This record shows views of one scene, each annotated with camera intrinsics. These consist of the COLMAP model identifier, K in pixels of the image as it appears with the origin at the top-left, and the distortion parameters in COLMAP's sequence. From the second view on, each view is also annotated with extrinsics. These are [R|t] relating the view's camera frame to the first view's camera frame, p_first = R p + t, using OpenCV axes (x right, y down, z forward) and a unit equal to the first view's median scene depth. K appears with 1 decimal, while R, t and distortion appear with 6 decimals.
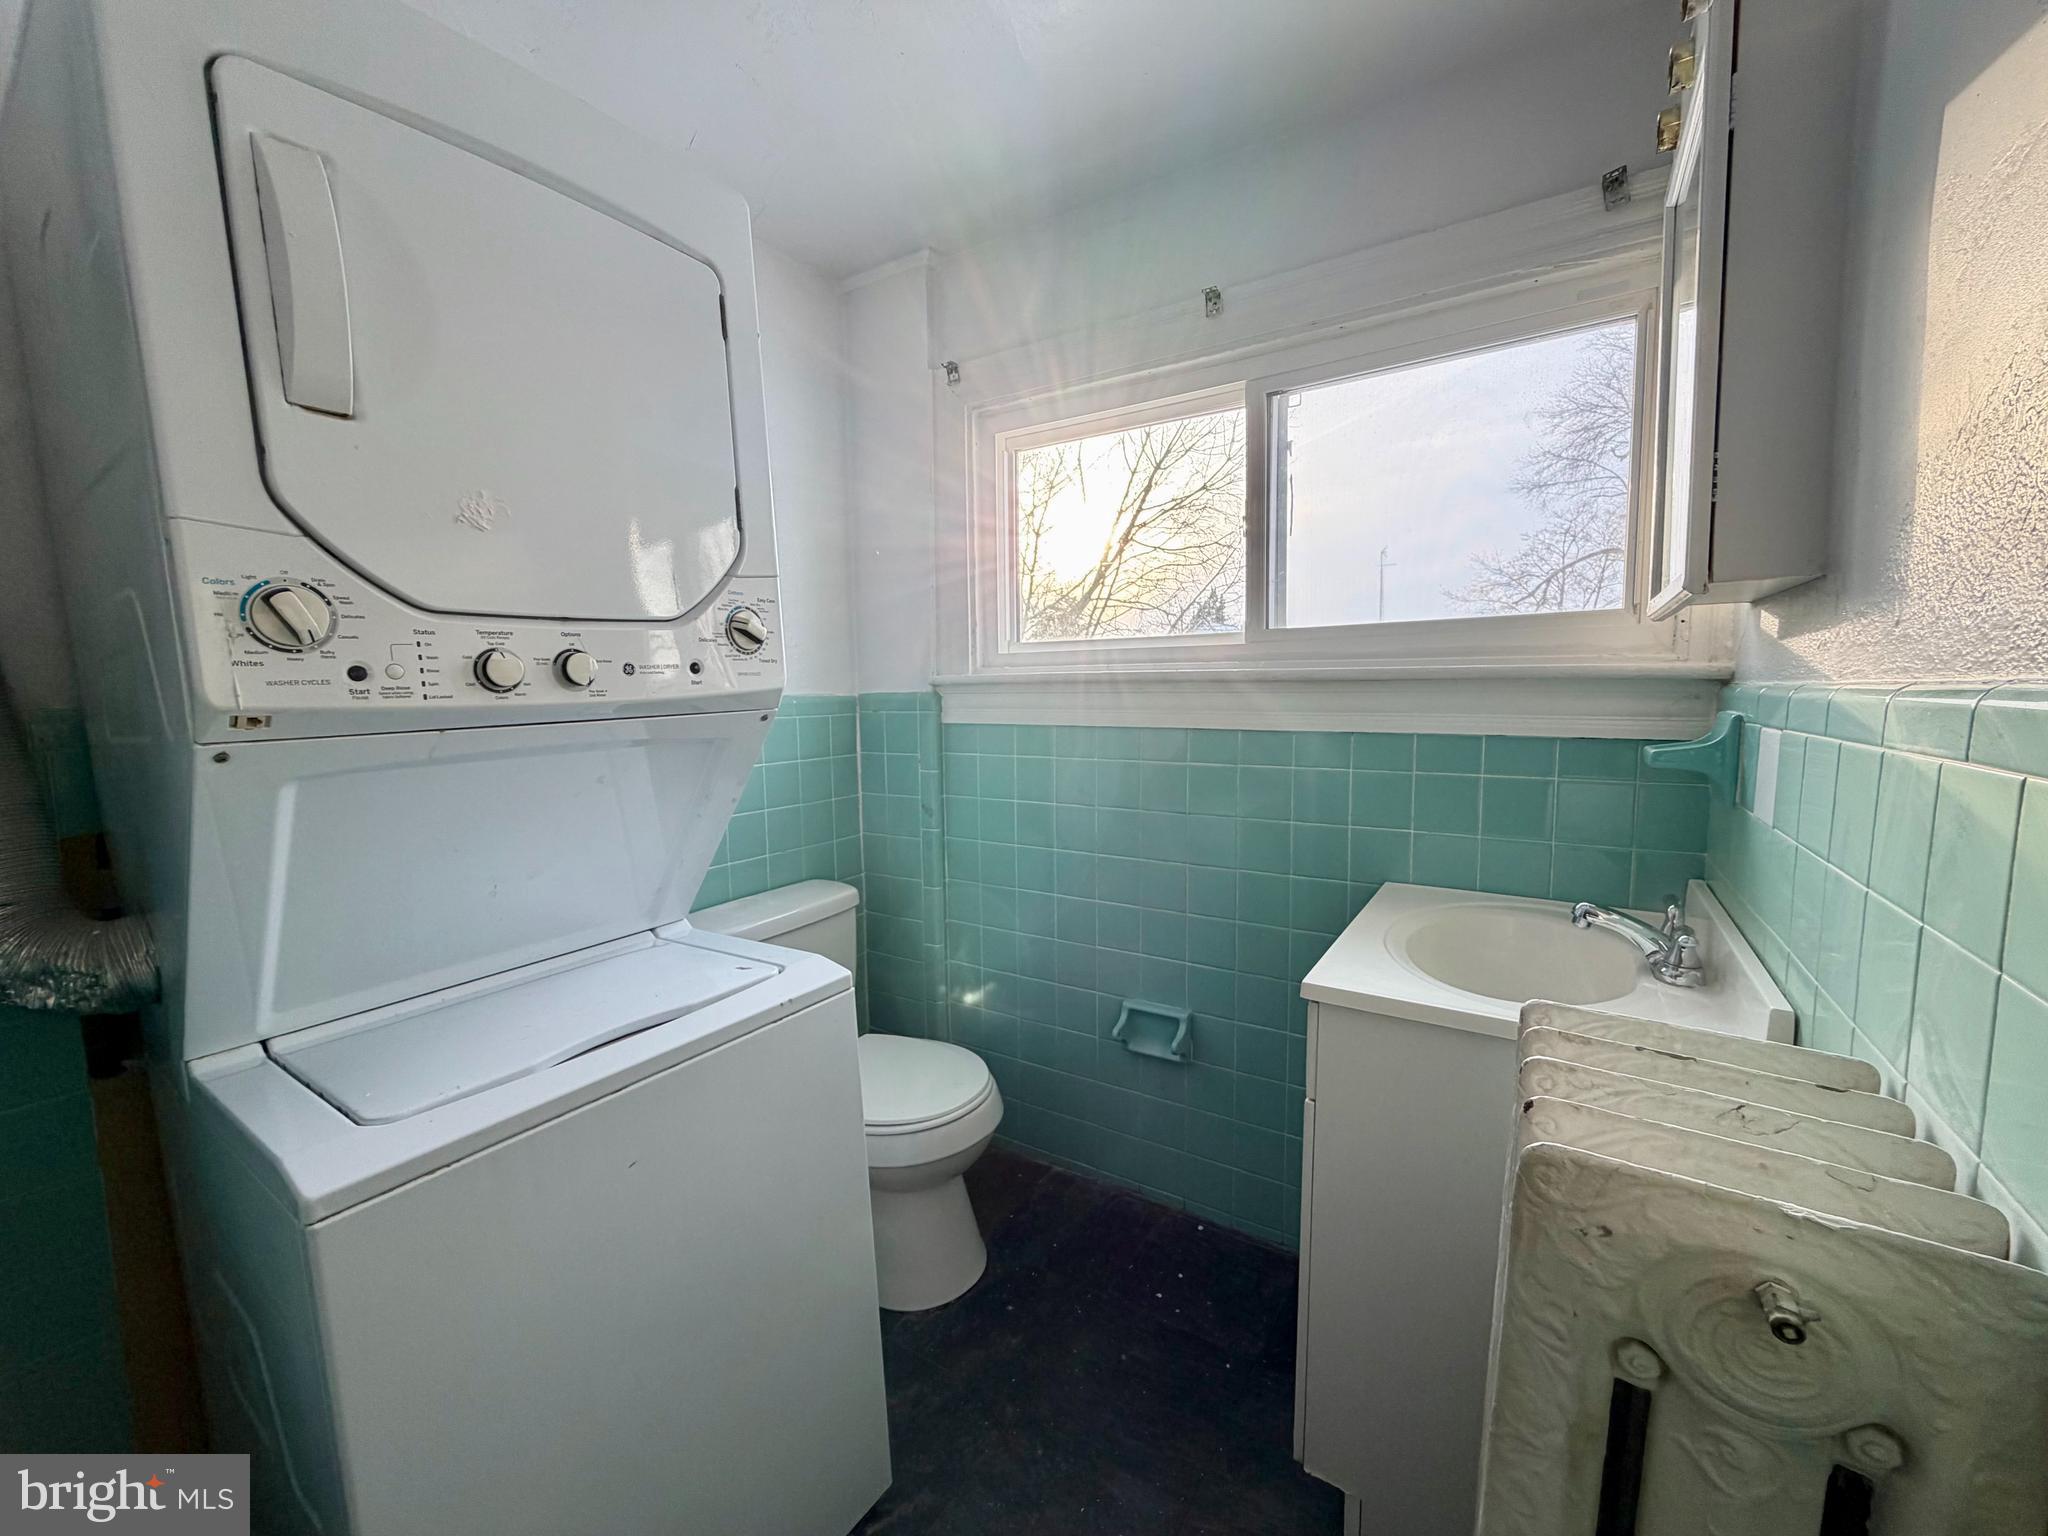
lens RADIAL K [[807.8, 0, 1024.0], [0, 807.8, 768.0], [0, 0, 1]] dist [-0.000757, -0.000125]
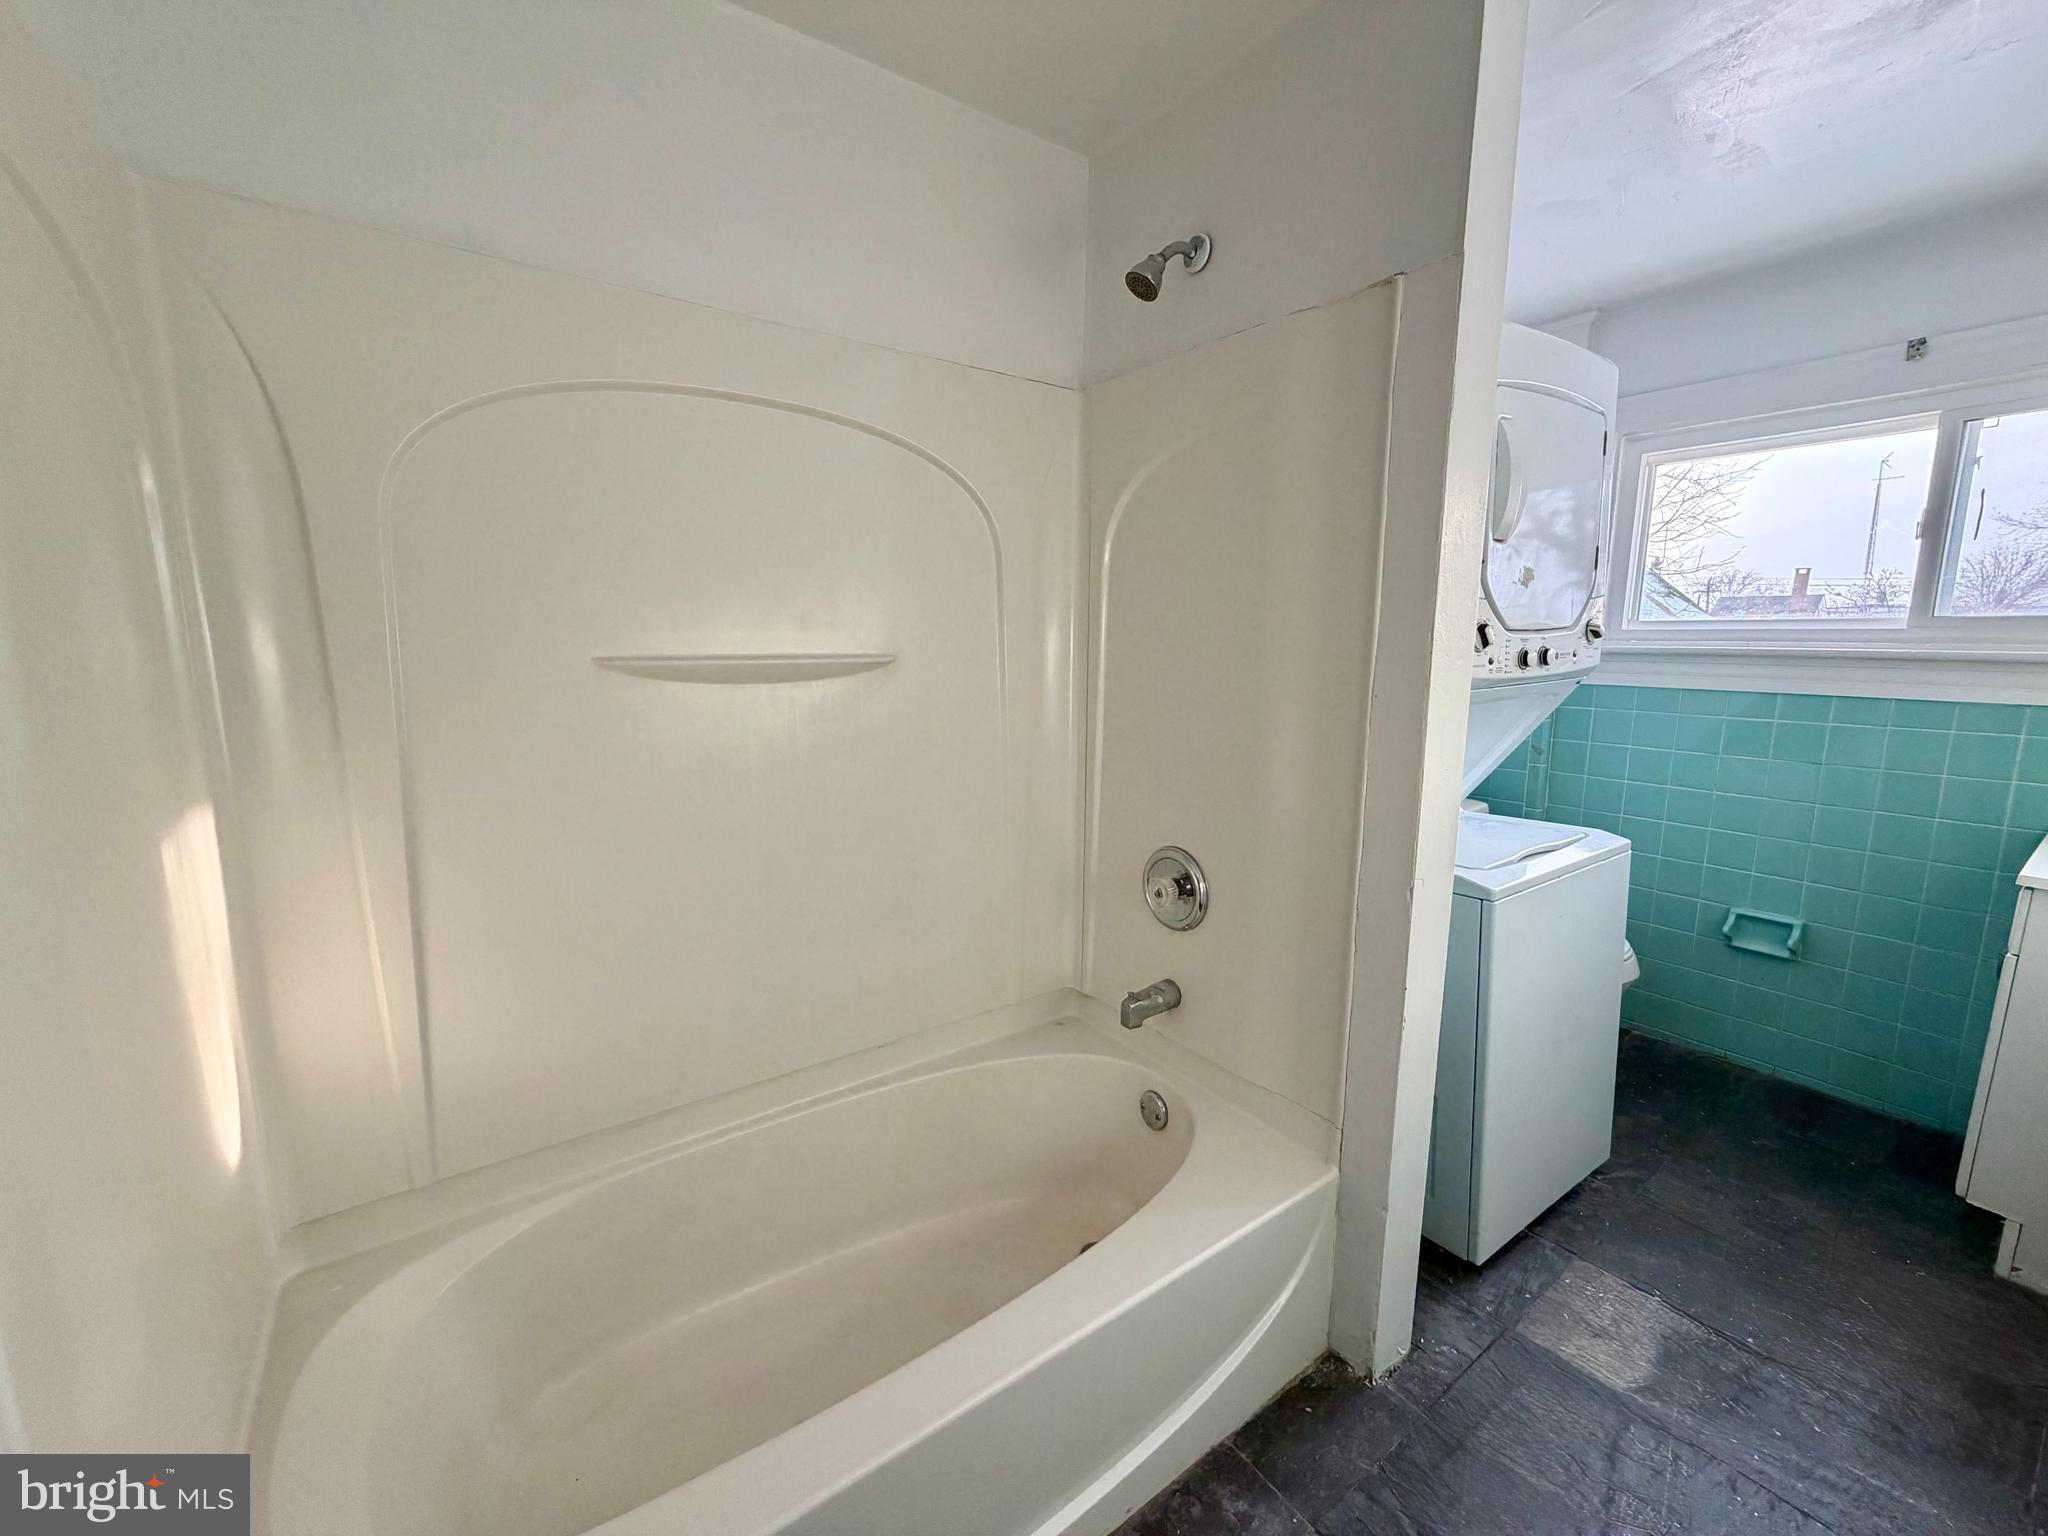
lens RADIAL K [[807.8, 0, 1024.0], [0, 807.8, 768.0], [0, 0, 1]] dist [-0.000757, -0.000125]
pose [[0.930554, 0.071522, -0.359103, -0.494178], [-0.048087, 0.996114, 0.073784, 0.030009], [0.362984, -0.051392, 0.930377, -0.605826]]
